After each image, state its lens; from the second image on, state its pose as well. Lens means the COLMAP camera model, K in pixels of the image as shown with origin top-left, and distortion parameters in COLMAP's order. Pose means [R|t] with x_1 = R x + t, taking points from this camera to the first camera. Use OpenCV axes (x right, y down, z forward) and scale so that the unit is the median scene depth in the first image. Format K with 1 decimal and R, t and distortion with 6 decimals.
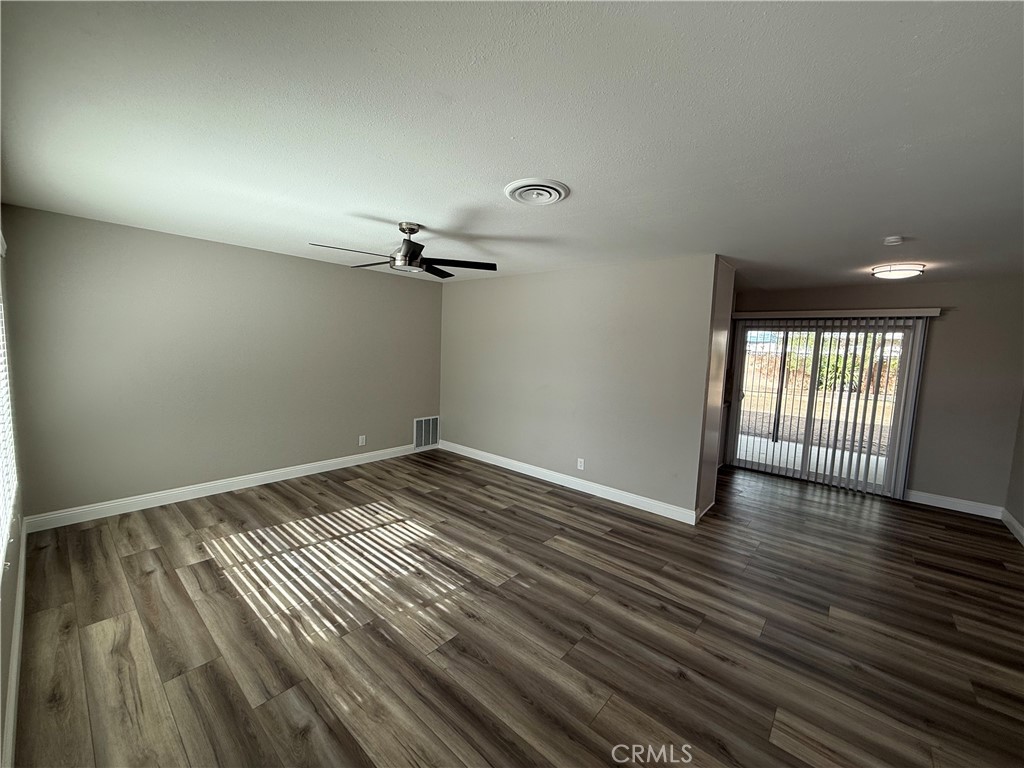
lens RADIAL K [[408.5, 0, 509.3], [0, 408.5, 385.1], [0, 0, 1]] dist [-0.003004, -0.000091]
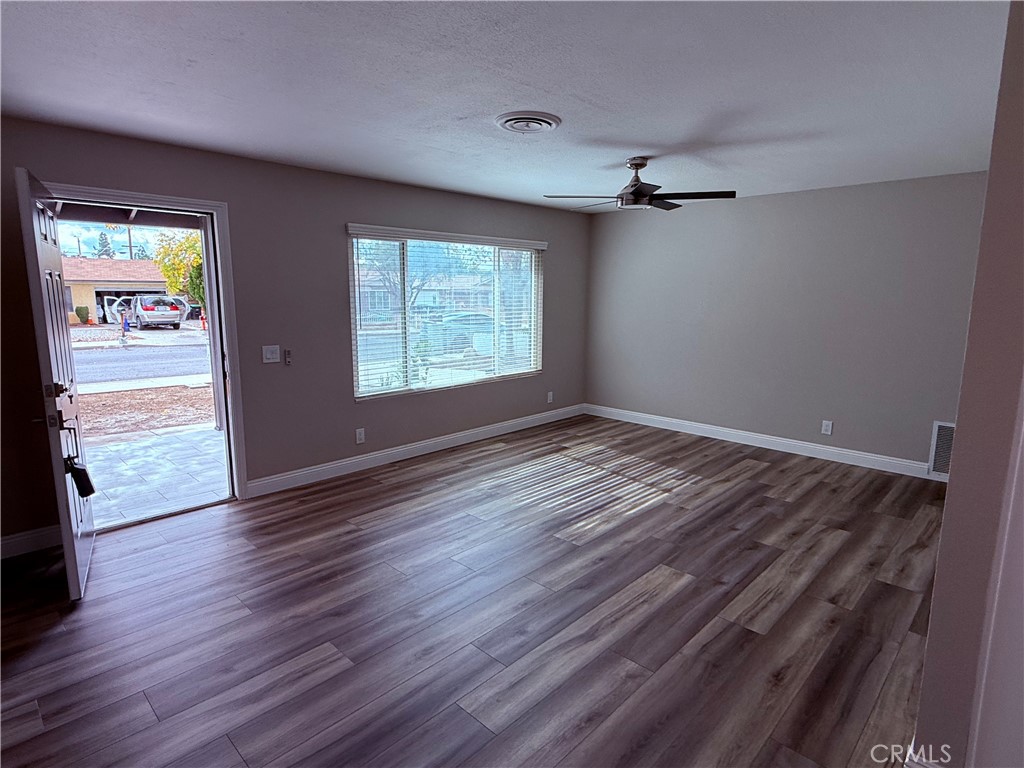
lens RADIAL K [[557.3, 0, 512.5], [0, 557.3, 383.7], [0, 0, 1]] dist [-0.025078, 0.000043]
pose [[-0.053954, 0.125478, -0.990628, 0.859485], [-0.102004, 0.986191, 0.130471, -0.017829], [0.993320, 0.108087, -0.040410, 0.637039]]
